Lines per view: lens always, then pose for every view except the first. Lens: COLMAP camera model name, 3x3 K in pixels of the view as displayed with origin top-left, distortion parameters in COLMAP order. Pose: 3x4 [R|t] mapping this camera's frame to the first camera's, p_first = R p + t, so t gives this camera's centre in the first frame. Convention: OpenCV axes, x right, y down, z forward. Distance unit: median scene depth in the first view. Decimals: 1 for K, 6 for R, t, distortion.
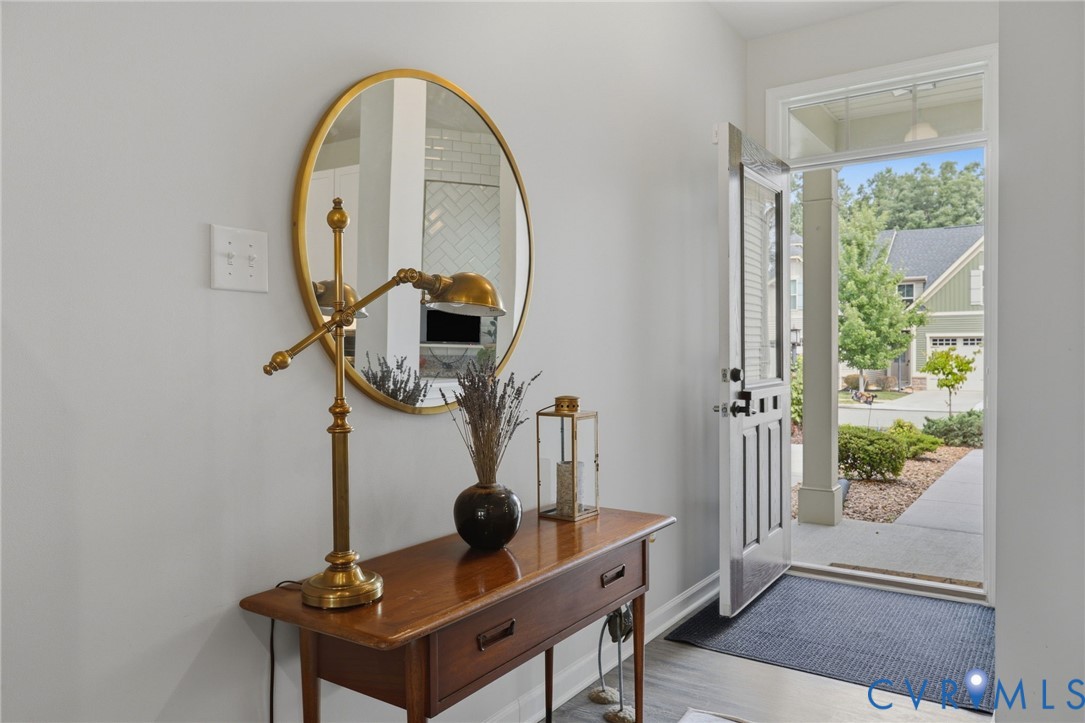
lens RADIAL K [[735.2, 0, 542.5], [0, 735.2, 361.5], [0, 0, 1]] dist [-0.003507, -0.000796]
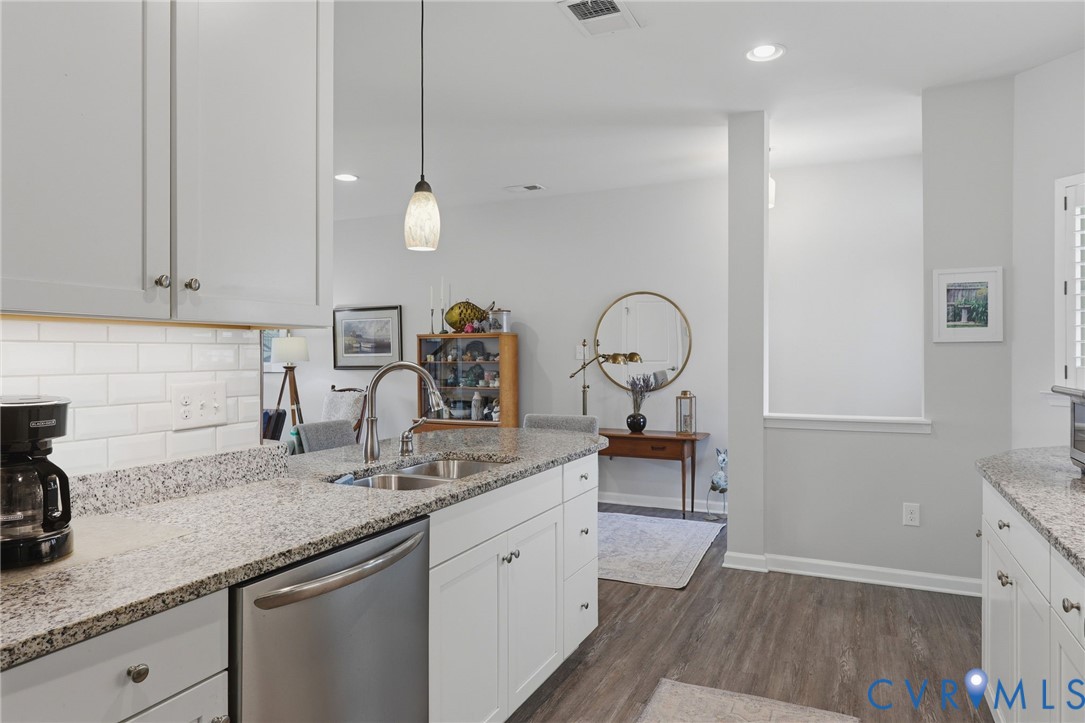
lens RADIAL K [[678.2, 0, 542.5], [0, 678.2, 361.5], [0, 0, 1]] dist [0.002489, 0.000301]
pose [[0.147447, 0.008910, -0.989030, 3.027508], [-0.009271, 0.999928, 0.007626, -0.094314], [0.989027, 0.008045, 0.147519, 0.113874]]
